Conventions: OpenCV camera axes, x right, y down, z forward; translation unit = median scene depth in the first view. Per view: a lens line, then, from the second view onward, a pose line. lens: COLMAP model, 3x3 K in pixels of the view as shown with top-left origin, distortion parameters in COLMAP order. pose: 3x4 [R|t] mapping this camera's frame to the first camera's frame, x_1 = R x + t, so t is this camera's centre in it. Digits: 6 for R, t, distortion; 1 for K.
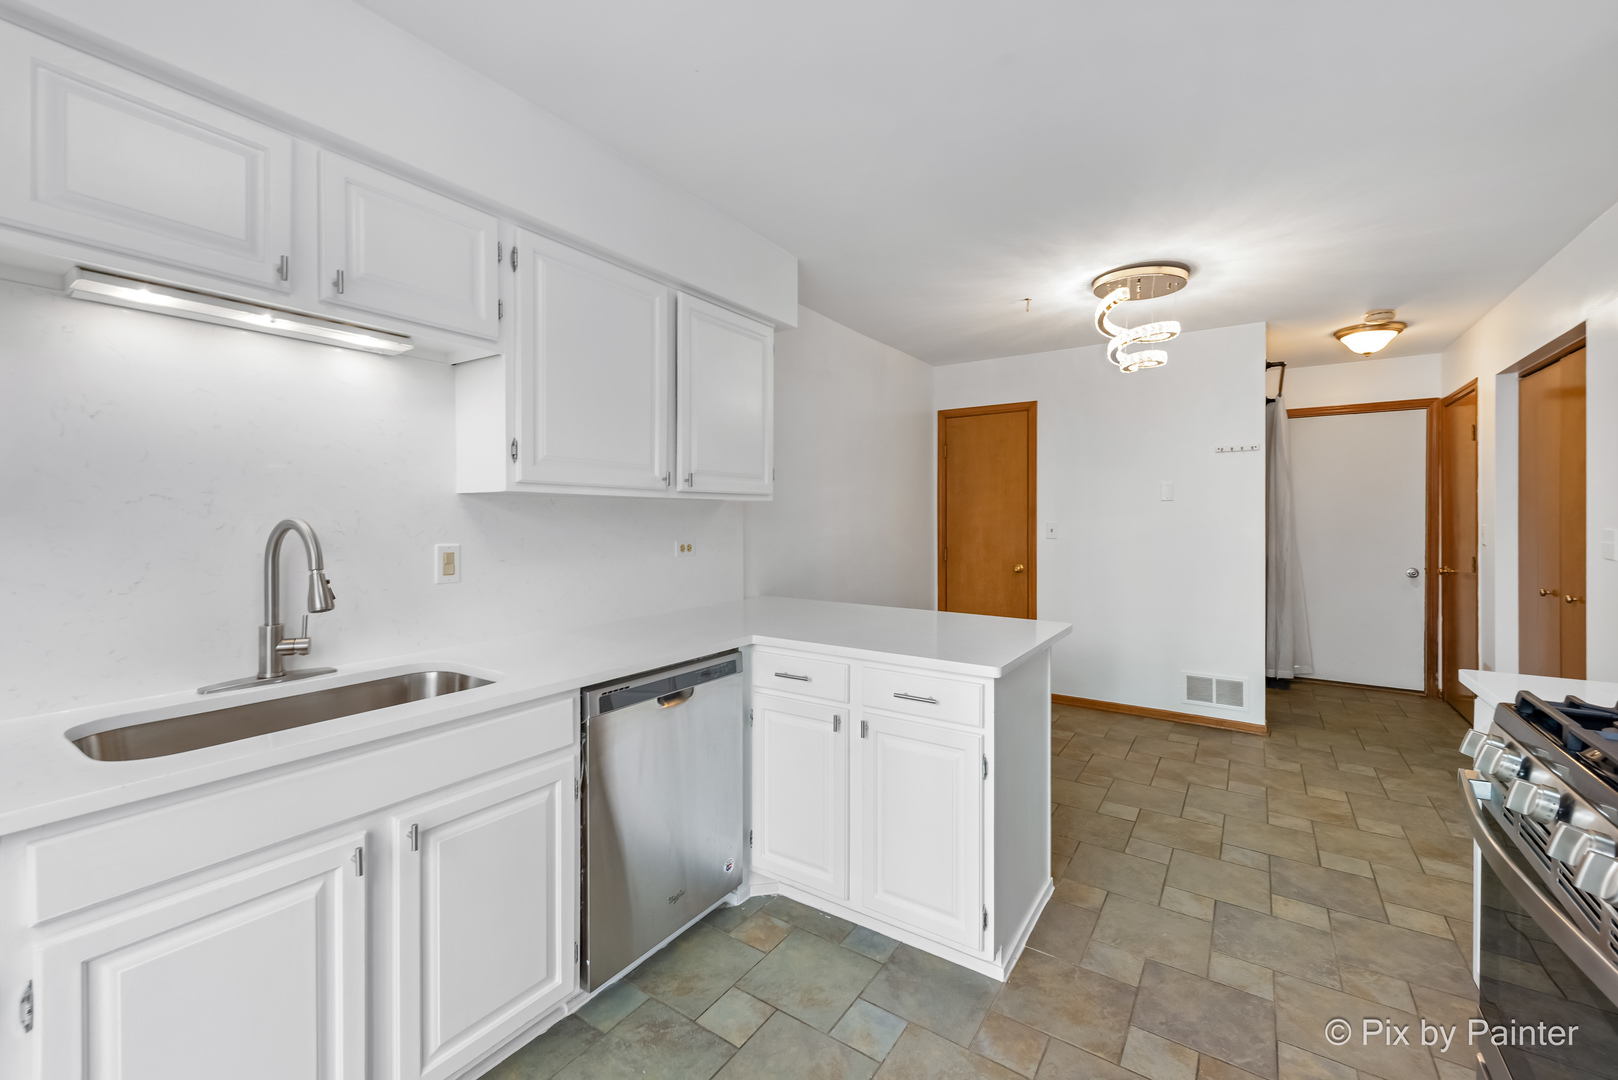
lens RADIAL K [[643.1, 0, 810.6], [0, 643.1, 528.0], [0, 0, 1]] dist [0.007616, -0.000526]
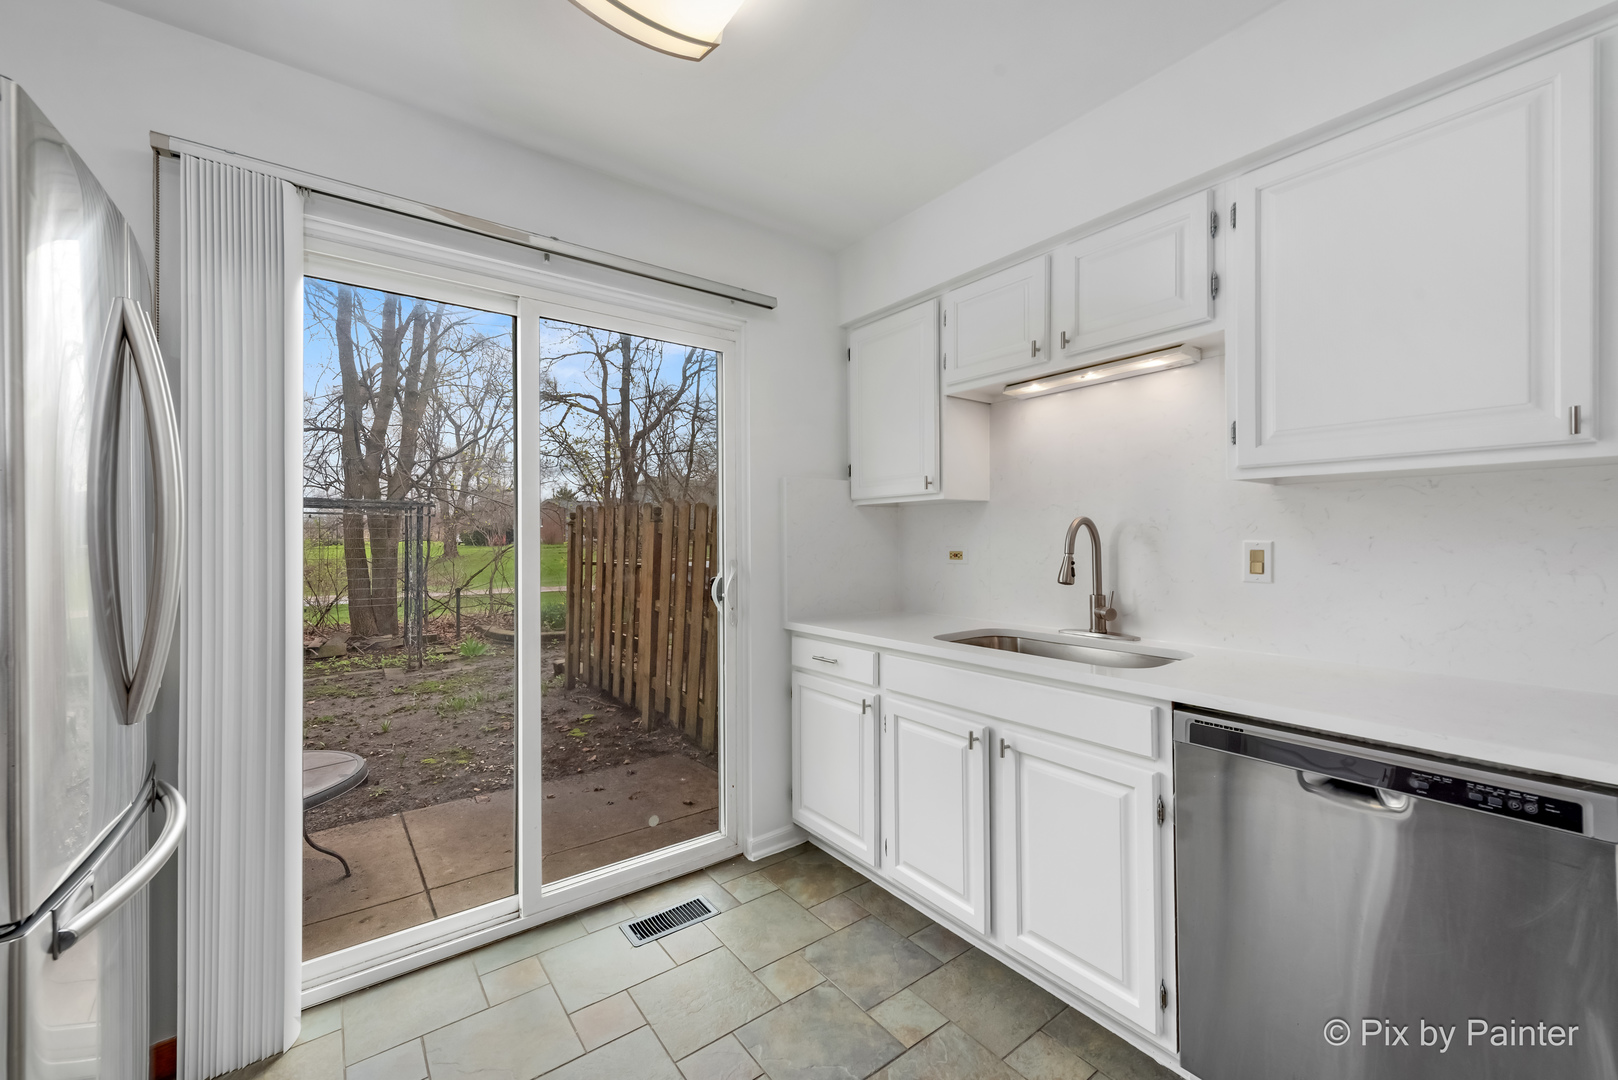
lens RADIAL K [[643.1, 0, 810.6], [0, 643.1, 528.0], [0, 0, 1]] dist [0.007616, -0.000526]
pose [[-0.327122, -0.013596, -0.944884, 0.566027], [-0.006180, 0.999906, -0.012248, 0.024002], [0.944962, 0.001832, -0.327175, 0.740339]]
